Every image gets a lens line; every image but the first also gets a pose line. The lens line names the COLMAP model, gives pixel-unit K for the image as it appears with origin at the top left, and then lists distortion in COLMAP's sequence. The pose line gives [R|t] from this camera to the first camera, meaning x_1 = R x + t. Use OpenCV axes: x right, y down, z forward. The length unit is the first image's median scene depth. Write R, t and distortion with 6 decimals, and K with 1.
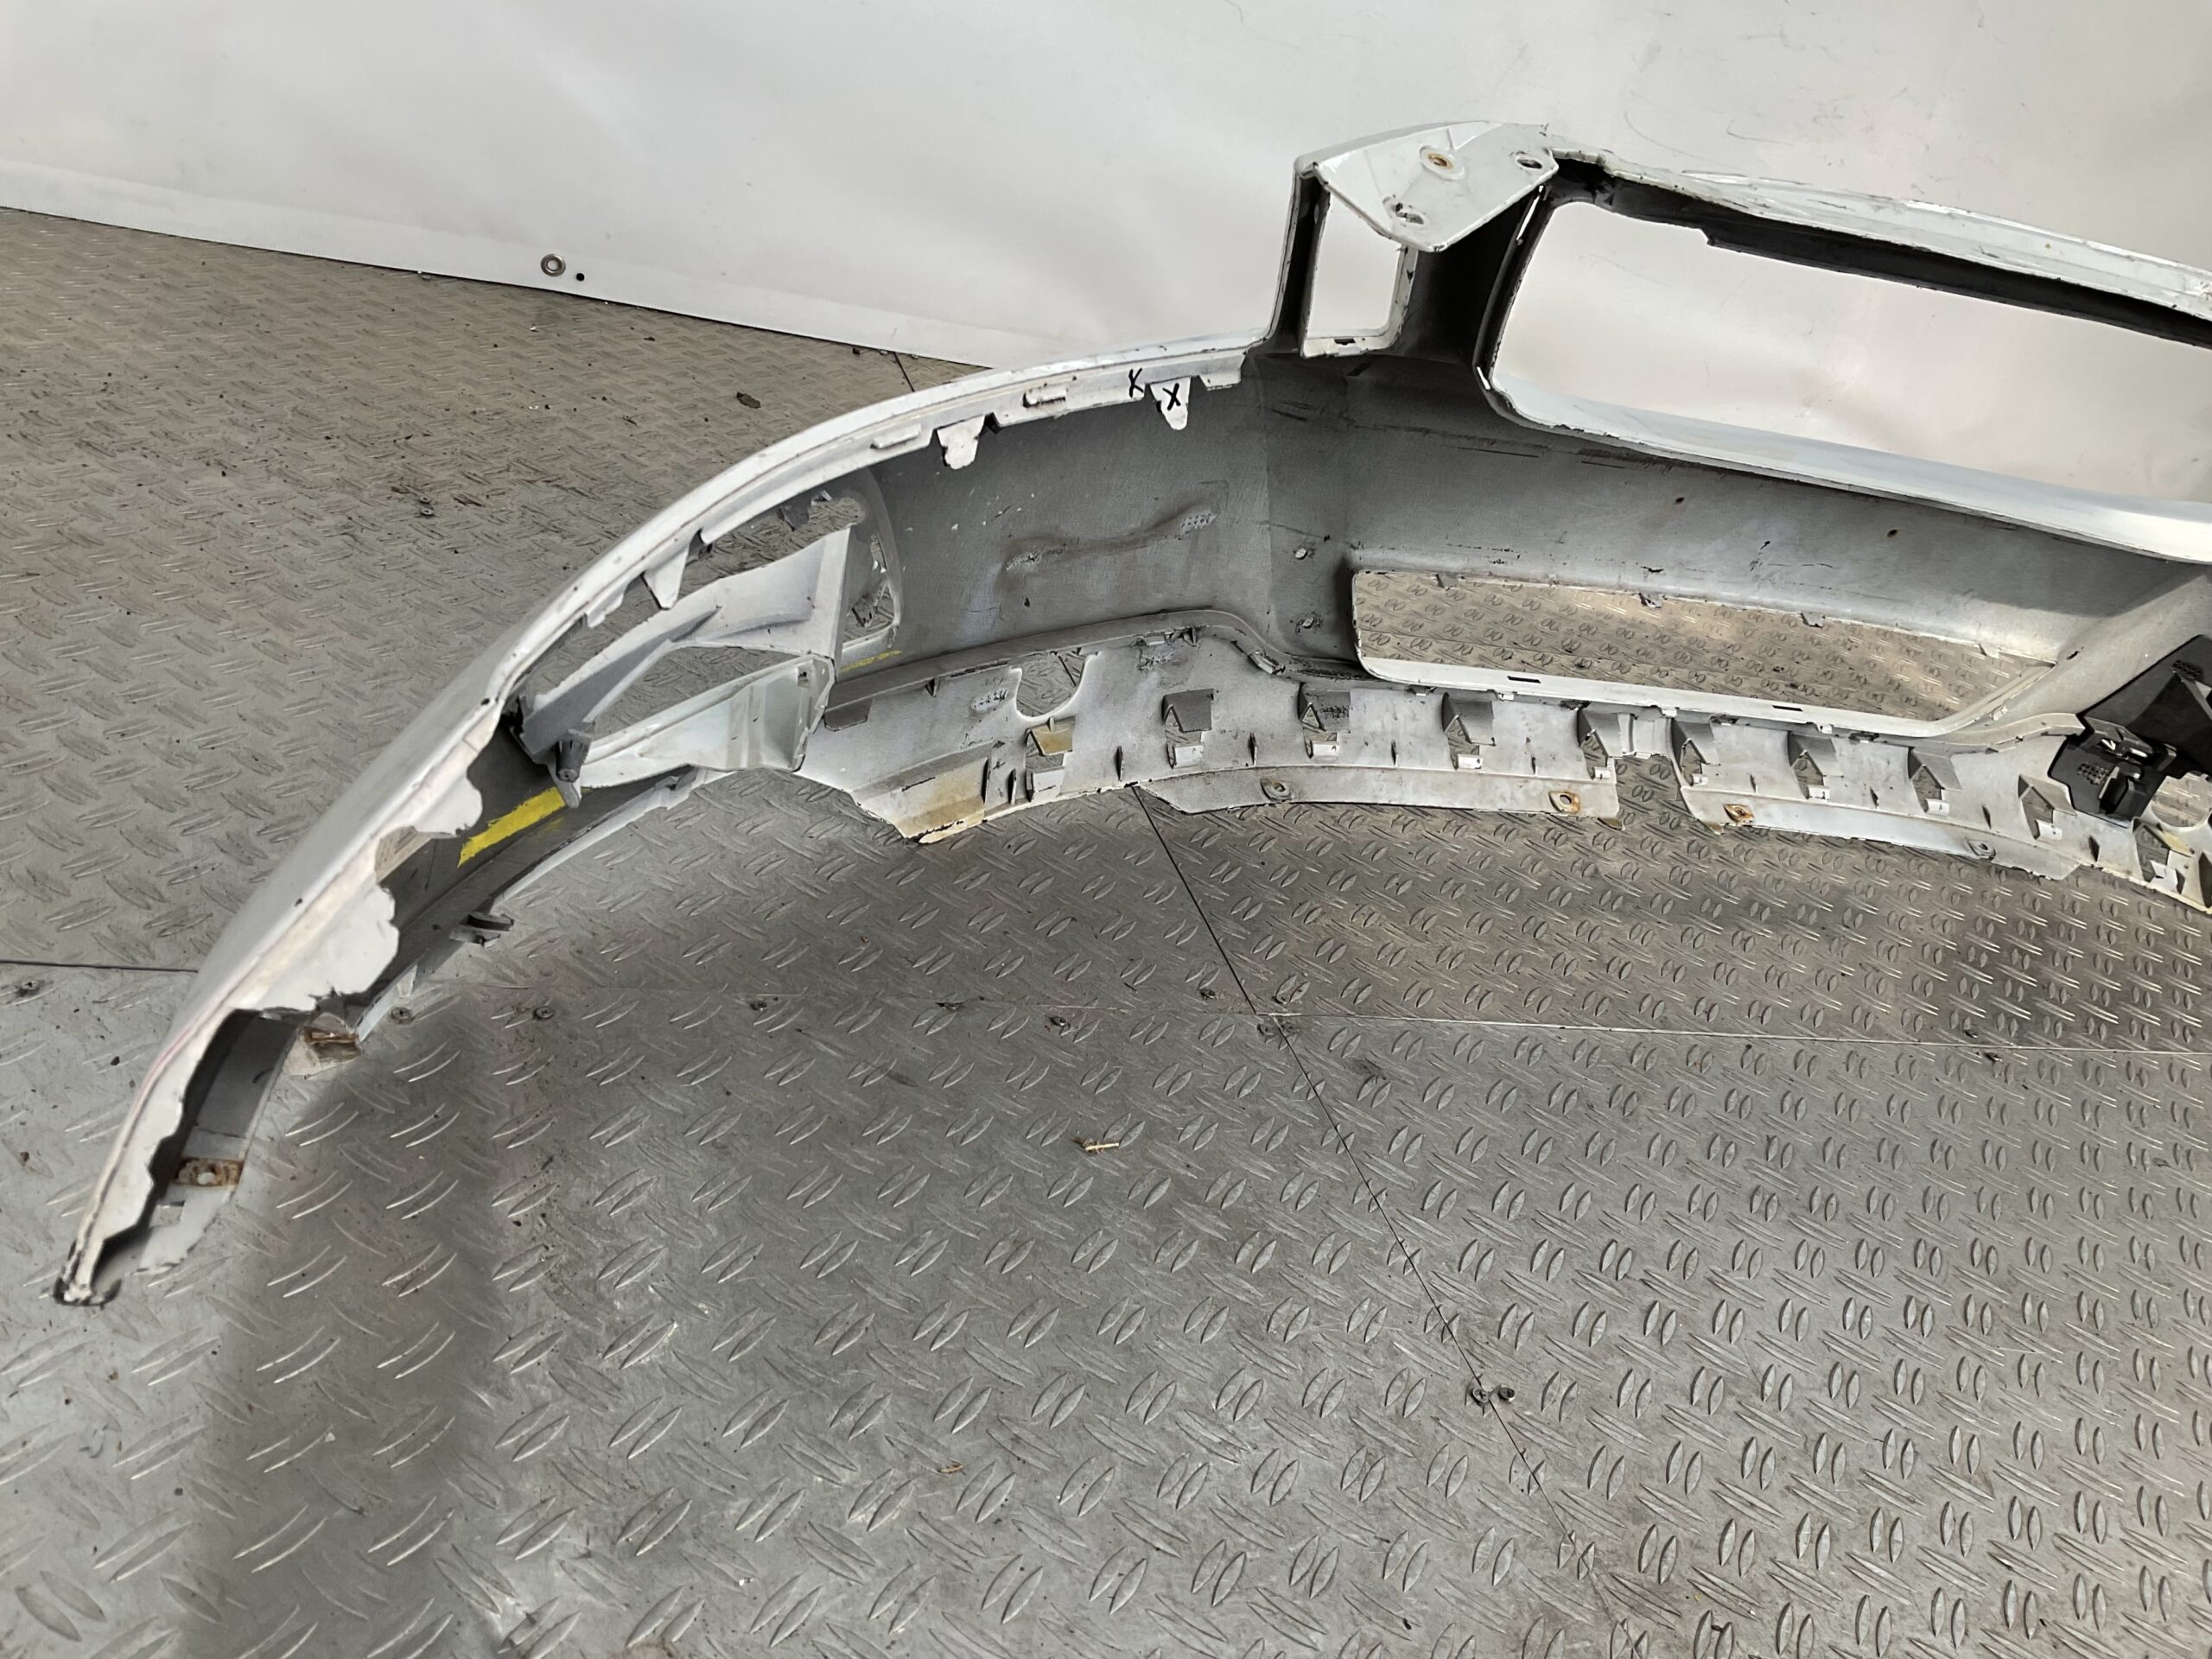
lens RADIAL K [[1859.8, 0, 1109.0], [0, 1859.8, 829.9], [0, 0, 1]] dist [0.081003, -0.159184]
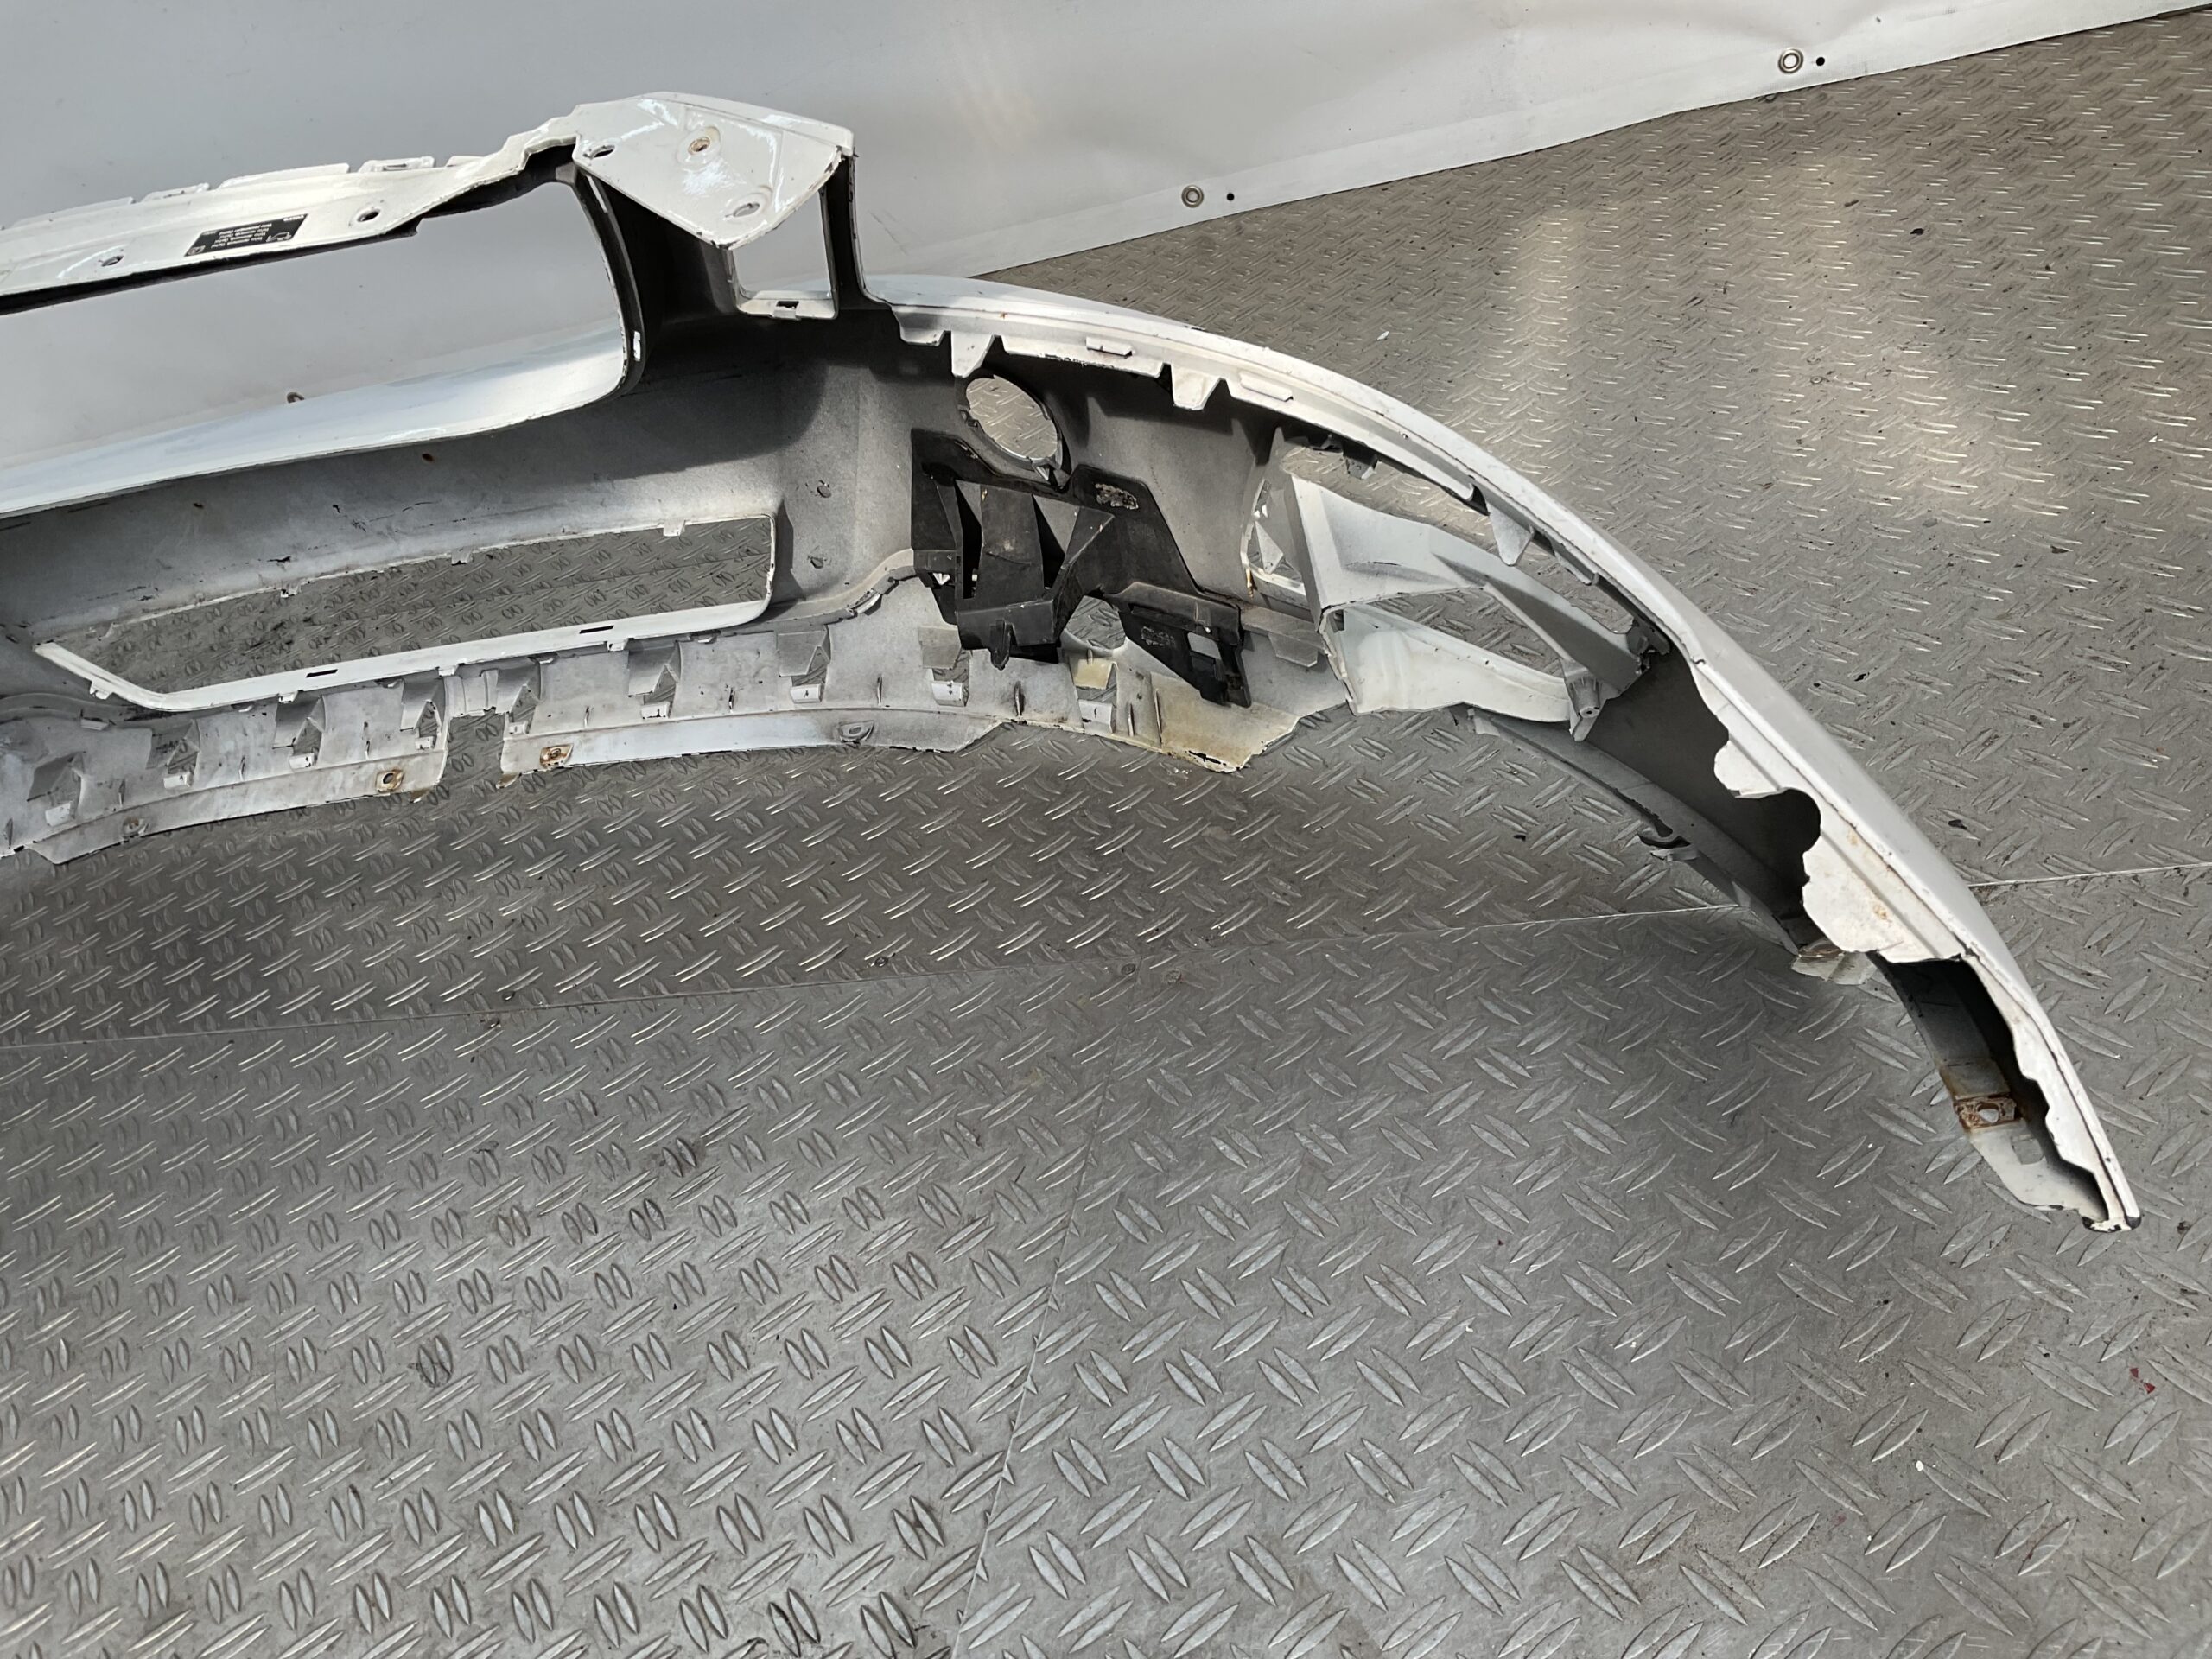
lens RADIAL K [[1859.8, 0, 1107.5], [0, 1859.8, 830.2], [0, 0, 1]] dist [0.081003, -0.159184]
pose [[0.743097, -0.119680, -0.658395, 1.213858], [0.190221, 0.981068, 0.036358, 0.049184], [0.641579, -0.152258, 0.751794, 0.484103]]
